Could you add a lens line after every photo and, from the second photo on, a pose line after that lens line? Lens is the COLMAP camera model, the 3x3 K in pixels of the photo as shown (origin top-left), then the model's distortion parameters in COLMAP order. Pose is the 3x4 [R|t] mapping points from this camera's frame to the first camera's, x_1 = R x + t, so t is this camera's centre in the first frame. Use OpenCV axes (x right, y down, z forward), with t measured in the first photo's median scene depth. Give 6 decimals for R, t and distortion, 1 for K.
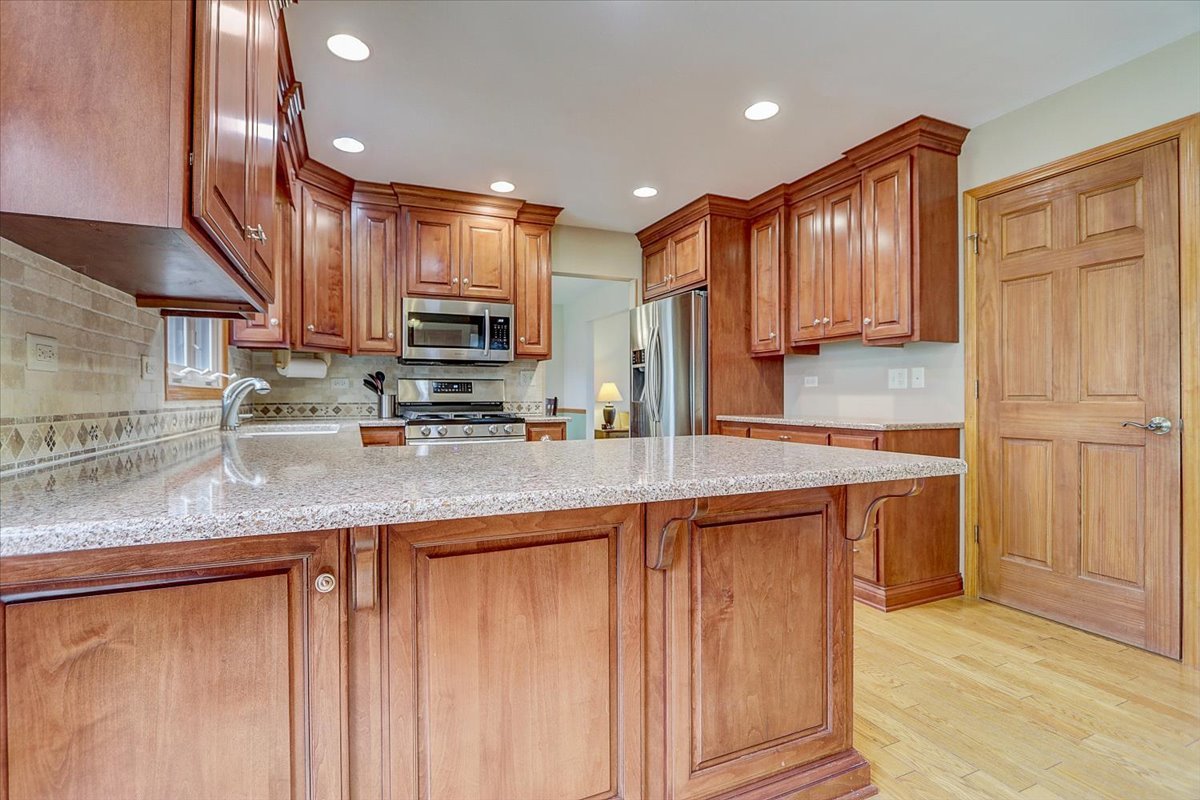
lens RADIAL K [[553.5, 0, 583.4], [0, 553.5, 393.1], [0, 0, 1]] dist [-0.008744, 0.000082]
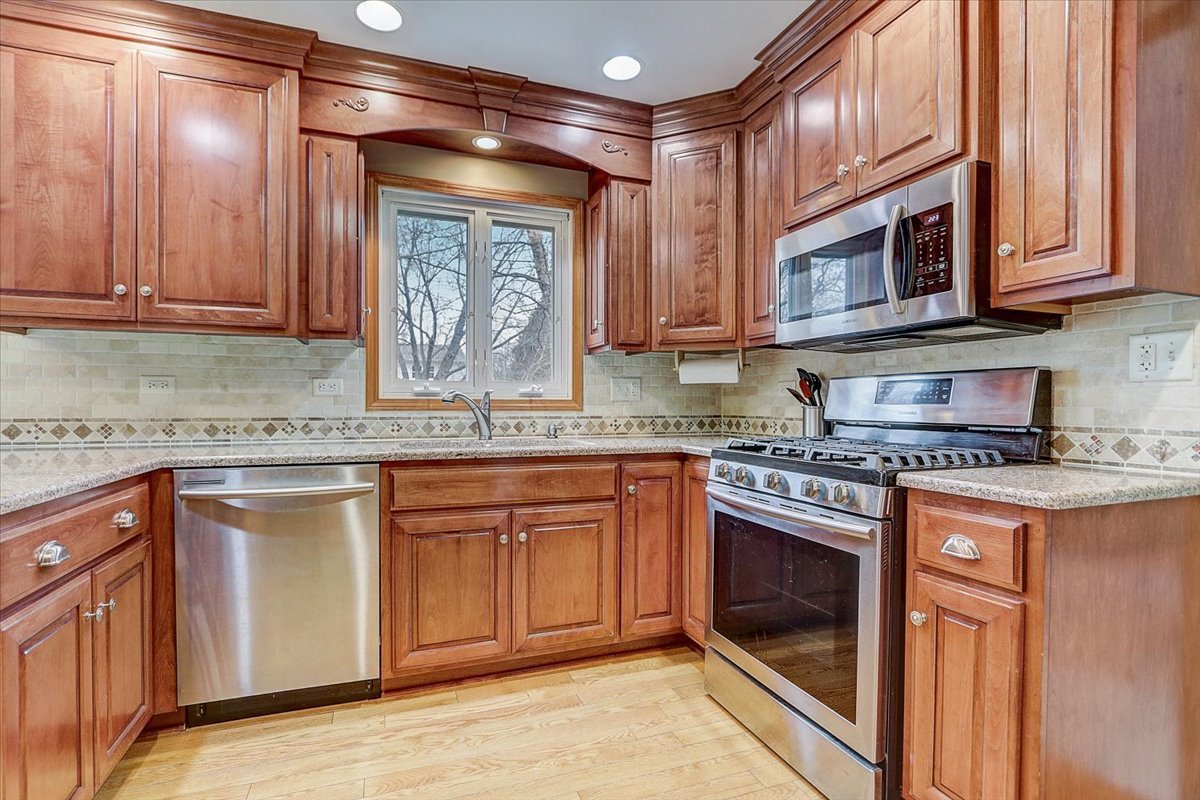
lens RADIAL K [[560.5, 0, 582.5], [0, 560.5, 413.4], [0, 0, 1]] dist [-0.010050, 0.000146]
pose [[-0.051386, 0.018664, -0.998504, 0.260845], [0.003235, 0.999823, 0.018522, -0.001441], [0.998674, -0.002278, -0.051437, 0.775699]]
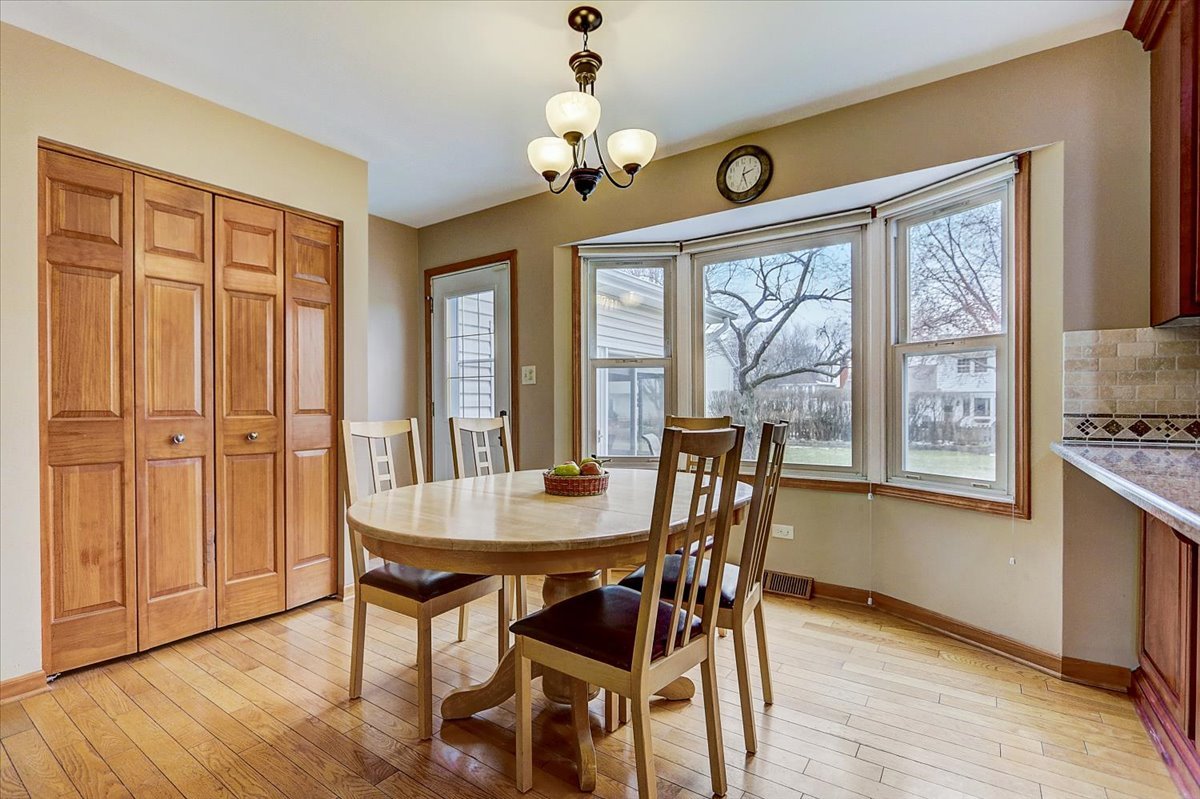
lens RADIAL K [[557.2, 0, 580.0], [0, 557.2, 406.1], [0, 0, 1]] dist [-0.010037, 0.000276]
pose [[-0.849861, 0.006465, -0.526968, 0.468209], [0.006579, 0.999977, 0.001659, -0.000301], [0.526967, -0.002057, -0.849884, 0.355231]]
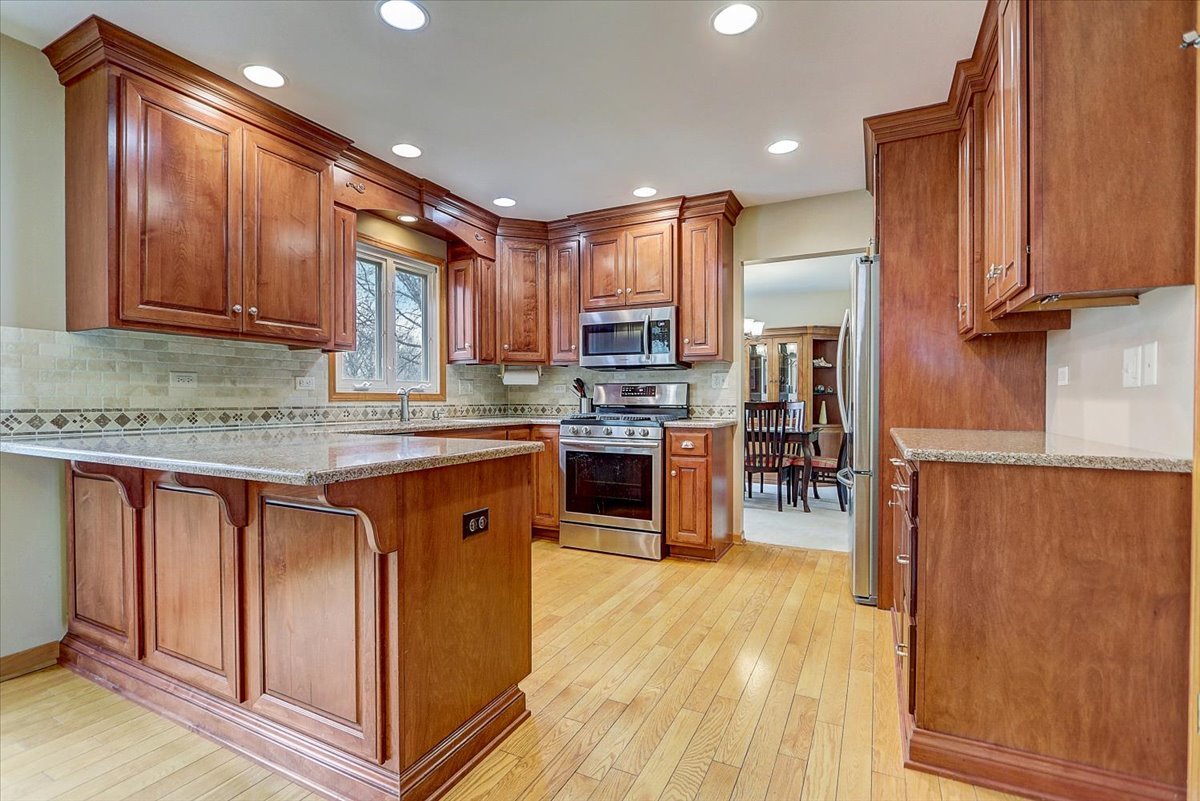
lens RADIAL K [[557.2, 0, 580.0], [0, 557.2, 407.1], [0, 0, 1]] dist [-0.010037, 0.000276]
pose [[0.634965, 0.013162, -0.772429, 0.538059], [0.002025, 0.999823, 0.018701, 0.000057], [0.772538, -0.013439, 0.634826, 0.245984]]
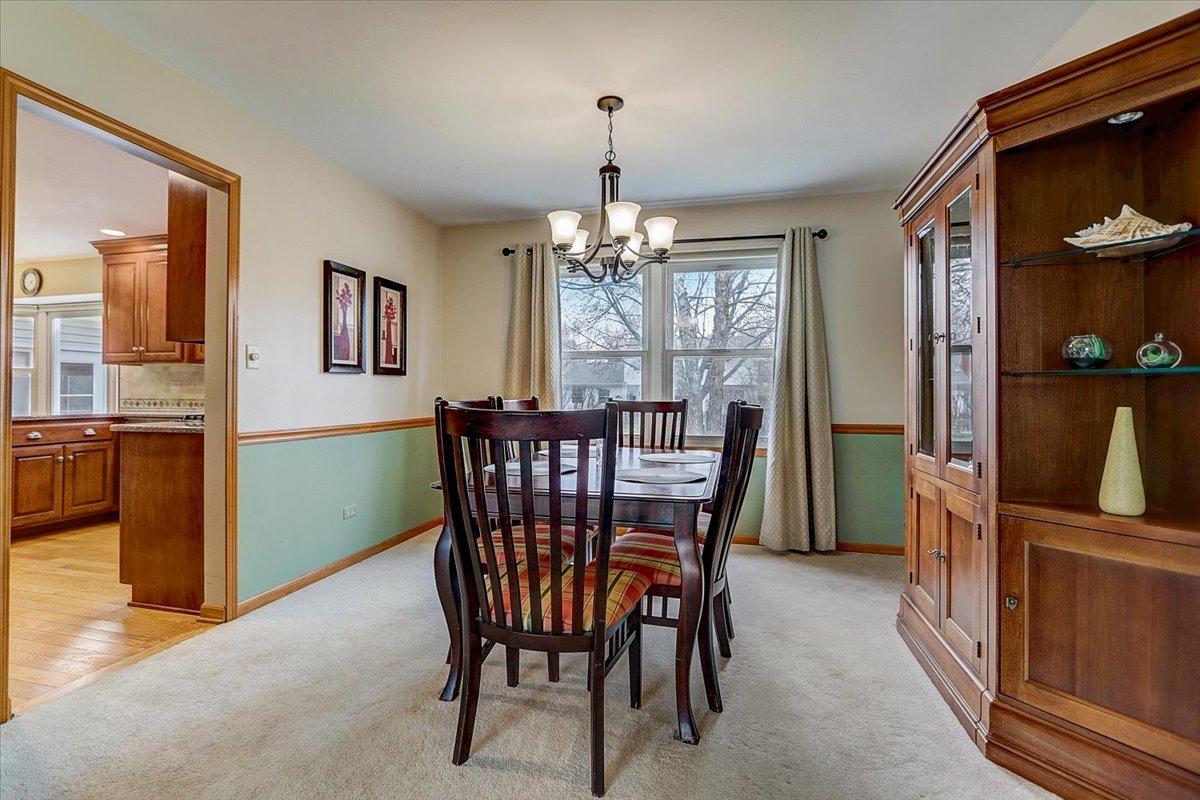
lens RADIAL K [[553.5, 0, 583.4], [0, 553.5, 393.1], [0, 0, 1]] dist [-0.008744, 0.000082]
pose [[-0.601443, -0.003047, -0.798910, 0.180125], [0.002205, 0.999983, -0.005474, 0.008209], [0.798913, -0.005054, -0.601426, 1.916819]]
